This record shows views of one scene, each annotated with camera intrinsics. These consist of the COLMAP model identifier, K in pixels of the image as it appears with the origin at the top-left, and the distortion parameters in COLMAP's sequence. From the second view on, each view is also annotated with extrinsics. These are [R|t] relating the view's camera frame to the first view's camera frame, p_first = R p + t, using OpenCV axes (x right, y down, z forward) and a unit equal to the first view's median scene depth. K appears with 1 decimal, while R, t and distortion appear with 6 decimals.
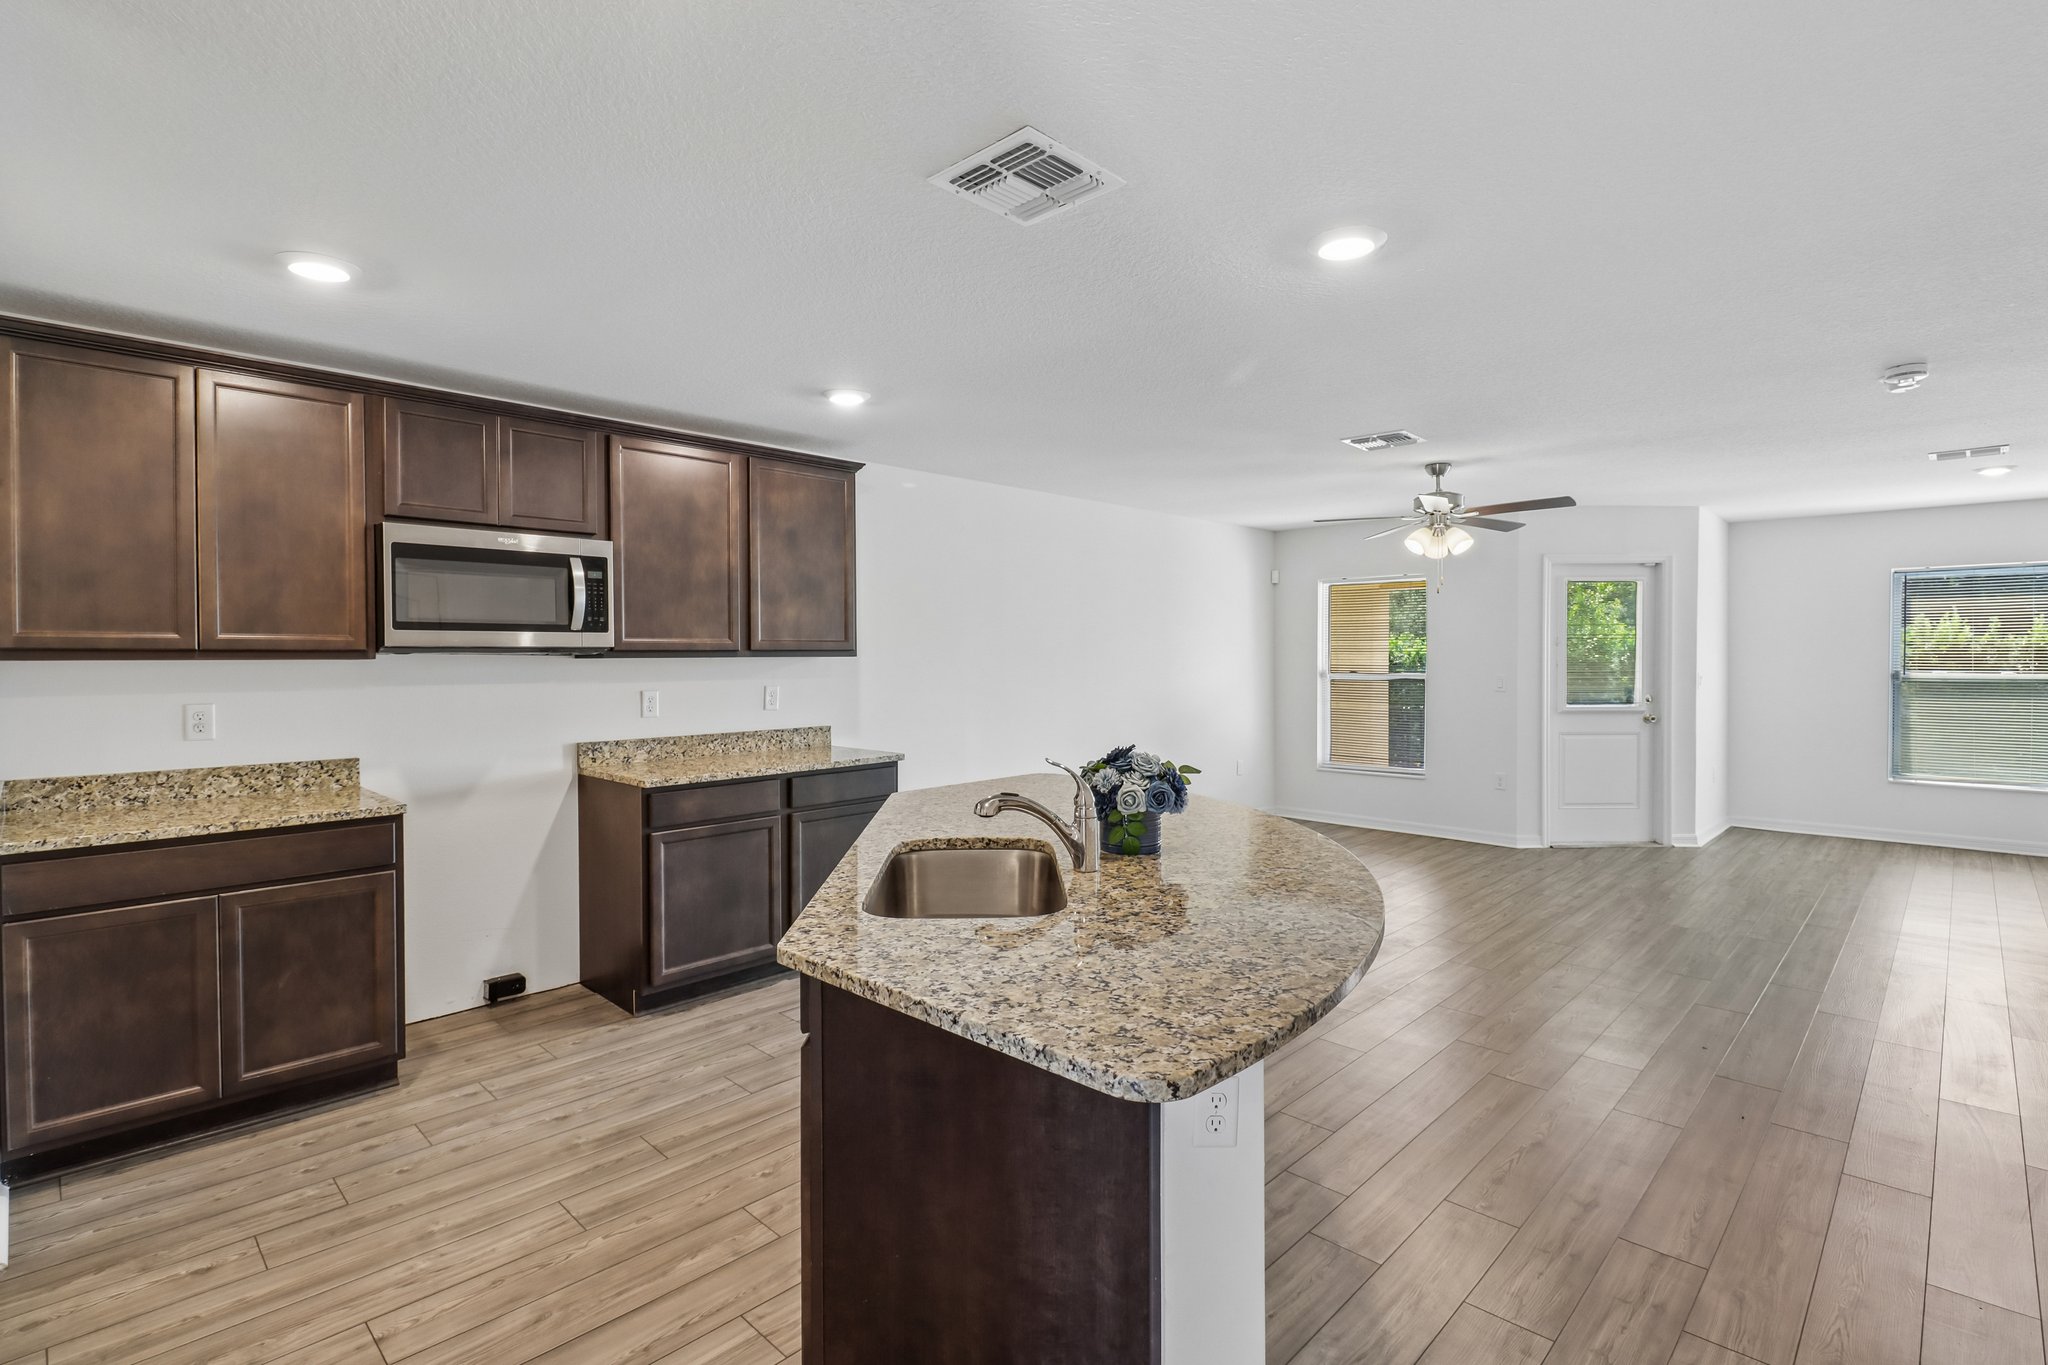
lens RADIAL K [[956.3, 0, 1024.0], [0, 956.3, 682.5], [0, 0, 1]] dist [0.016007, -0.015634]
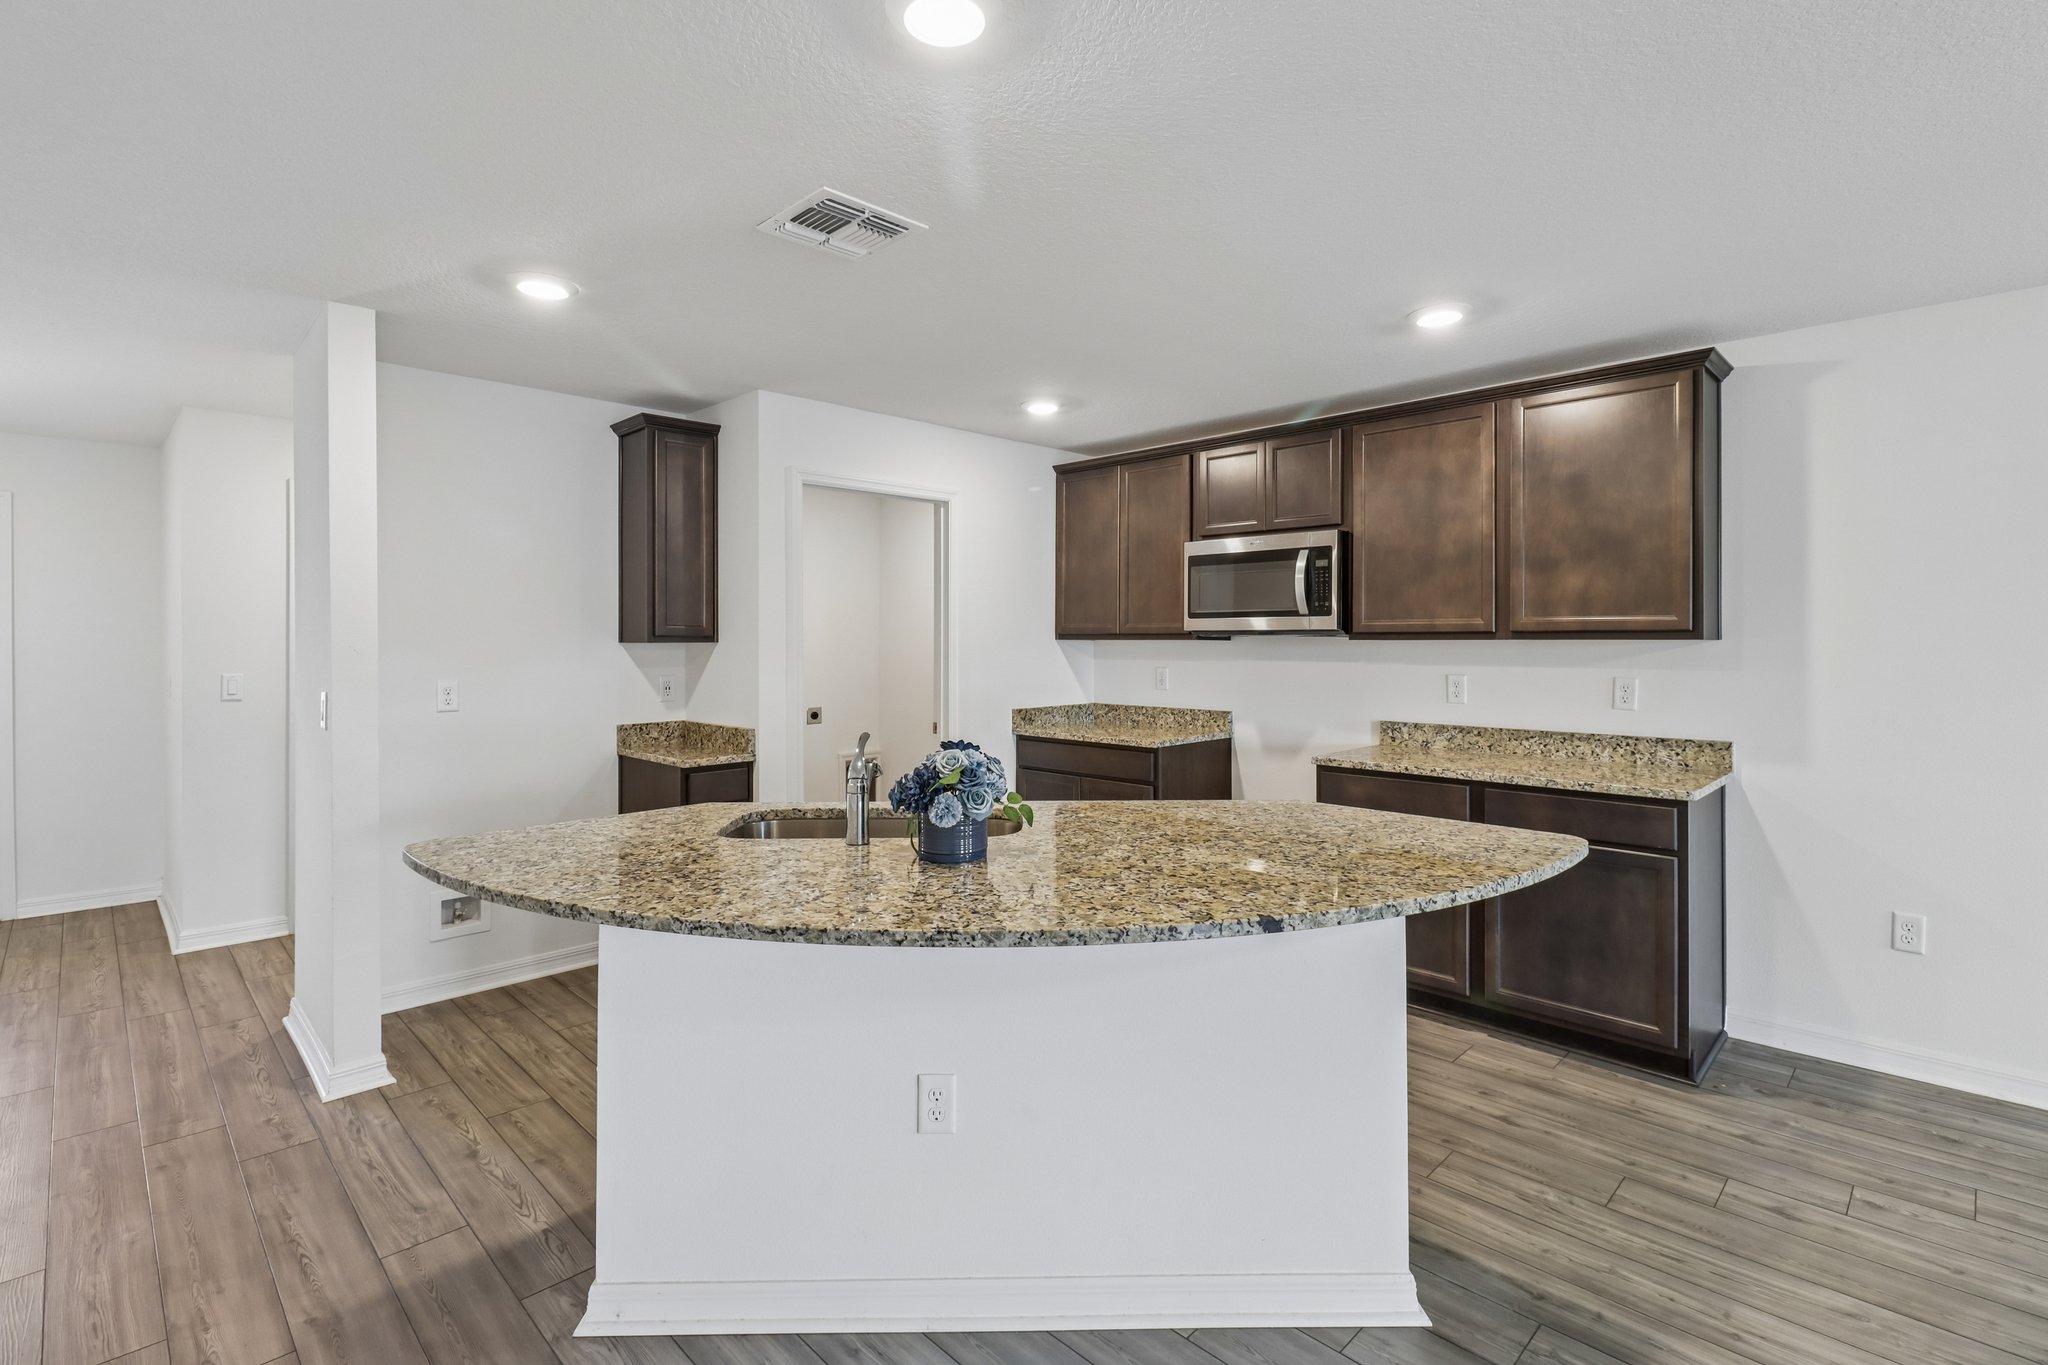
lens RADIAL K [[948.6, 0, 1025.6], [0, 948.6, 642.6], [0, 0, 1]] dist [0.017699, -0.014475]
pose [[-0.012534, 0.007697, -0.999892, 0.380328], [-0.028544, 0.999560, 0.008052, -0.012859], [0.999514, 0.028642, -0.012308, 0.409513]]
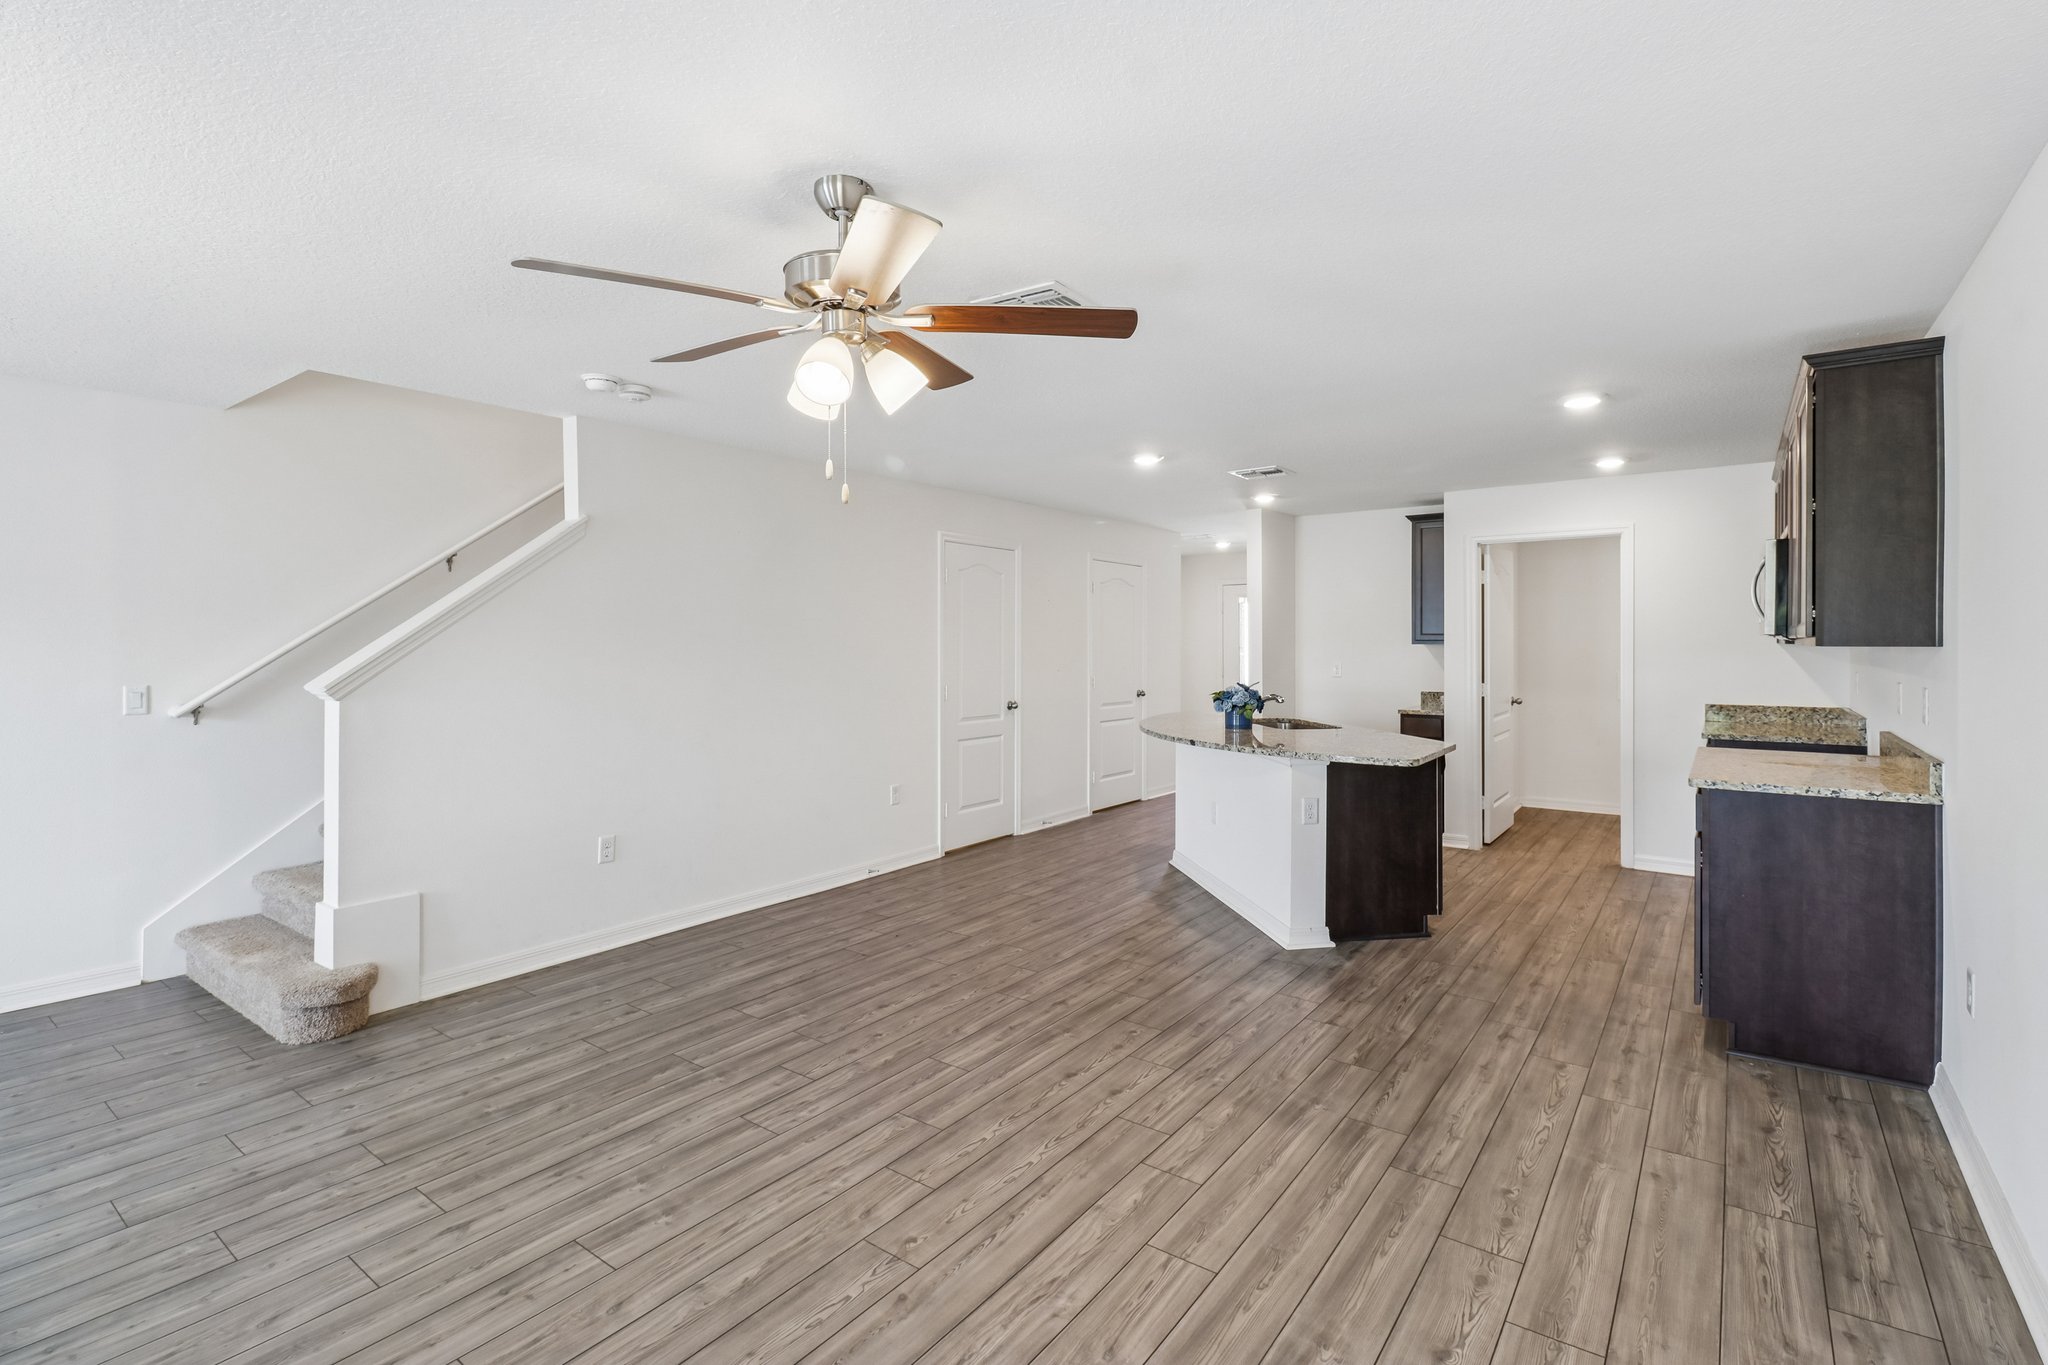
lens RADIAL K [[948.6, 0, 1025.6], [0, 948.6, 642.6], [0, 0, 1]] dist [0.017699, -0.014475]
pose [[-0.990328, 0.004640, -0.138671, 0.353212], [0.000196, 0.999487, 0.032042, -0.038923], [0.138749, 0.031705, -0.989820, 1.208449]]
